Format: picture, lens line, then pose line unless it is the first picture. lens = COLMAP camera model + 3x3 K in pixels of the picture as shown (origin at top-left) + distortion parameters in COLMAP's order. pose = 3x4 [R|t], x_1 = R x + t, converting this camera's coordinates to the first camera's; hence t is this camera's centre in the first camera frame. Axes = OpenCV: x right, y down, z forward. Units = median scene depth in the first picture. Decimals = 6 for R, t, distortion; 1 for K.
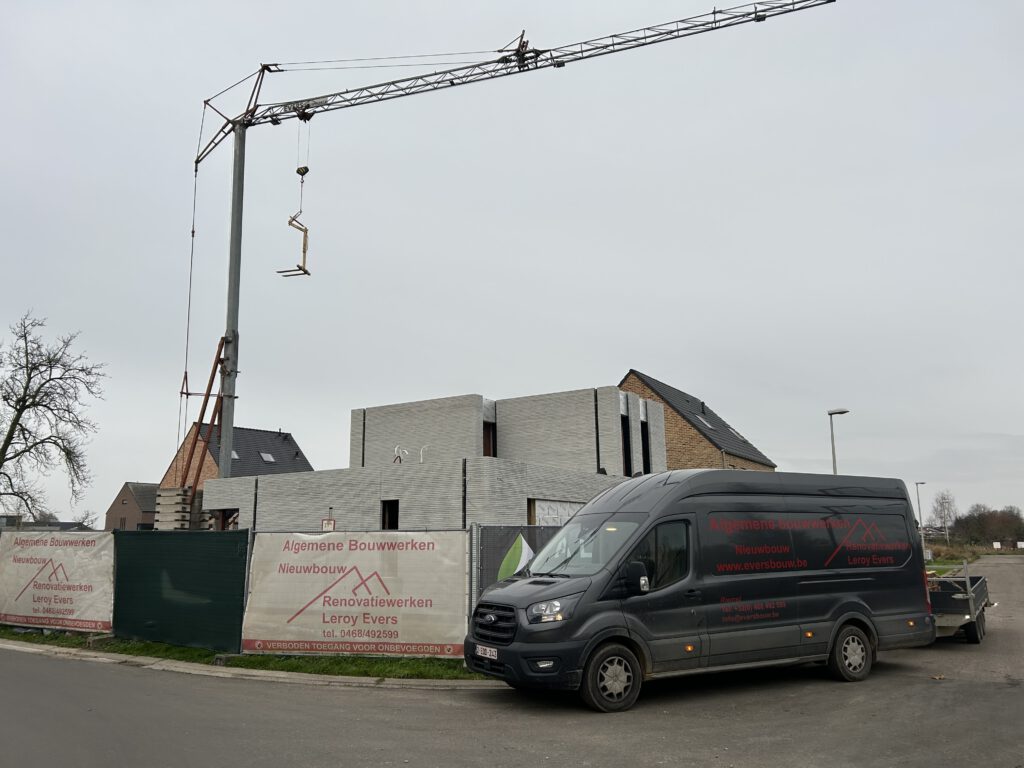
lens RADIAL K [[770.2, 0, 514.0], [0, 770.2, 380.6], [0, 0, 1]] dist [0.053869, -0.054620]
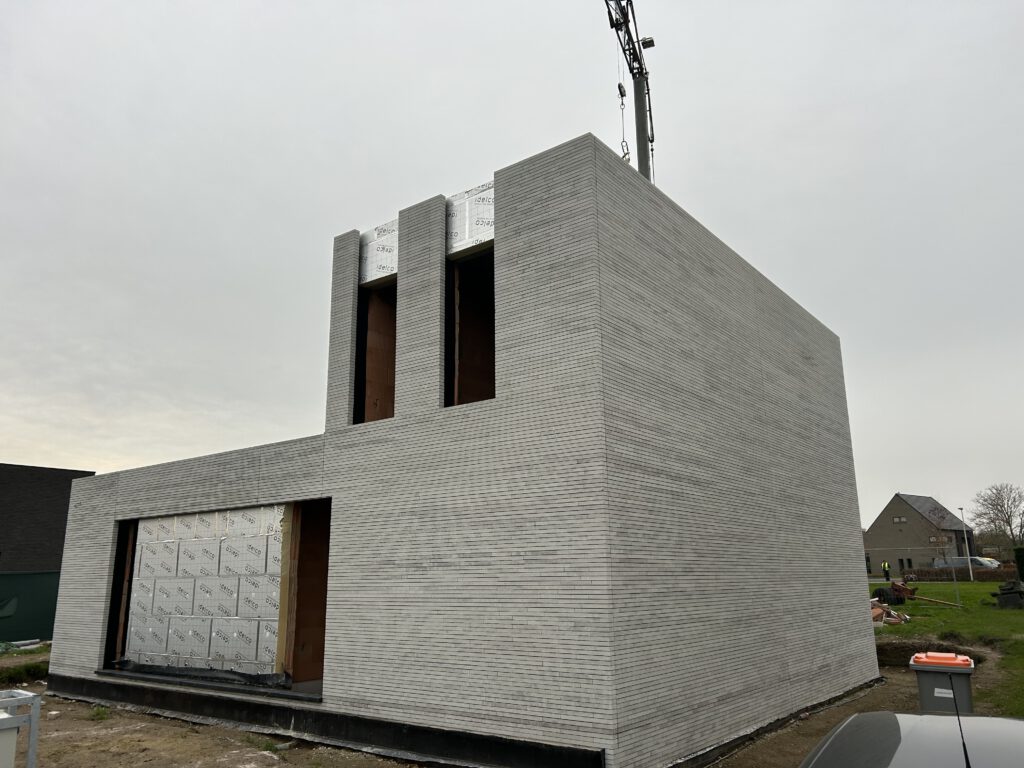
lens RADIAL K [[770.2, 0, 513.4], [0, 770.2, 379.1], [0, 0, 1]] dist [0.053869, -0.054620]
pose [[-0.118182, -0.220054, -0.968302, 0.509600], [0.218765, 0.945407, -0.241551, 0.205902], [0.968594, -0.240378, -0.063590, 1.045614]]
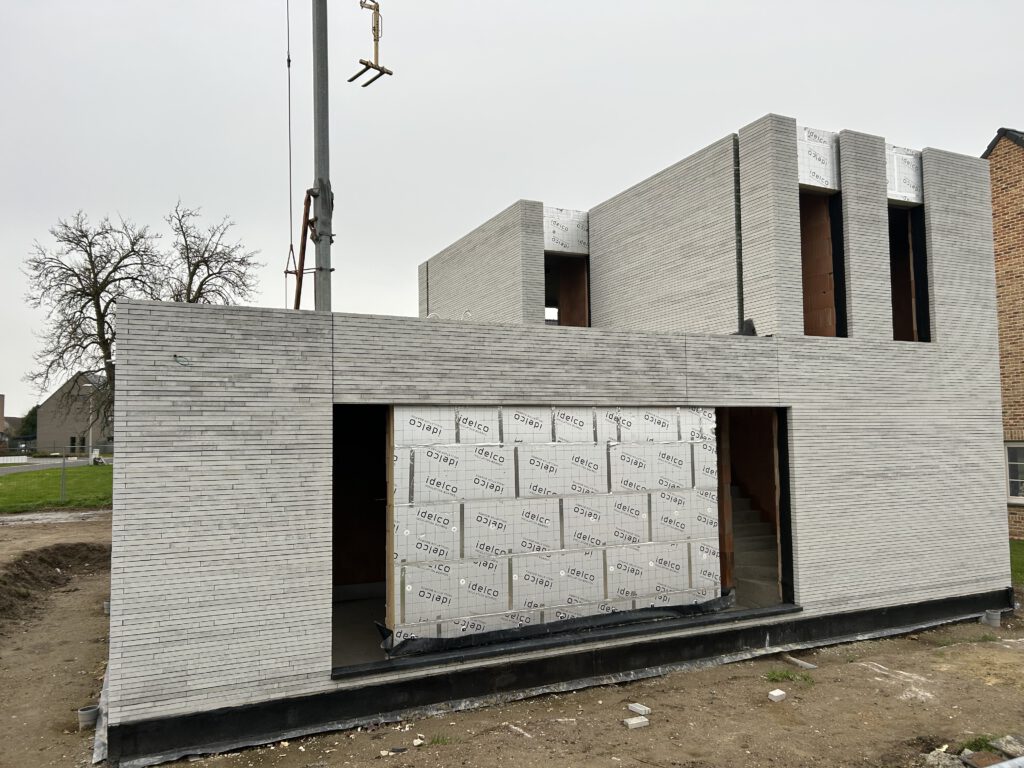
lens RADIAL K [[770.2, 0, 510.5], [0, 770.2, 391.4], [0, 0, 1]] dist [0.053869, -0.054620]
pose [[0.835966, -0.030881, -0.547912, 0.220531], [0.111857, 0.987044, 0.115033, 0.082534], [0.537261, -0.157451, 0.828589, 0.537838]]
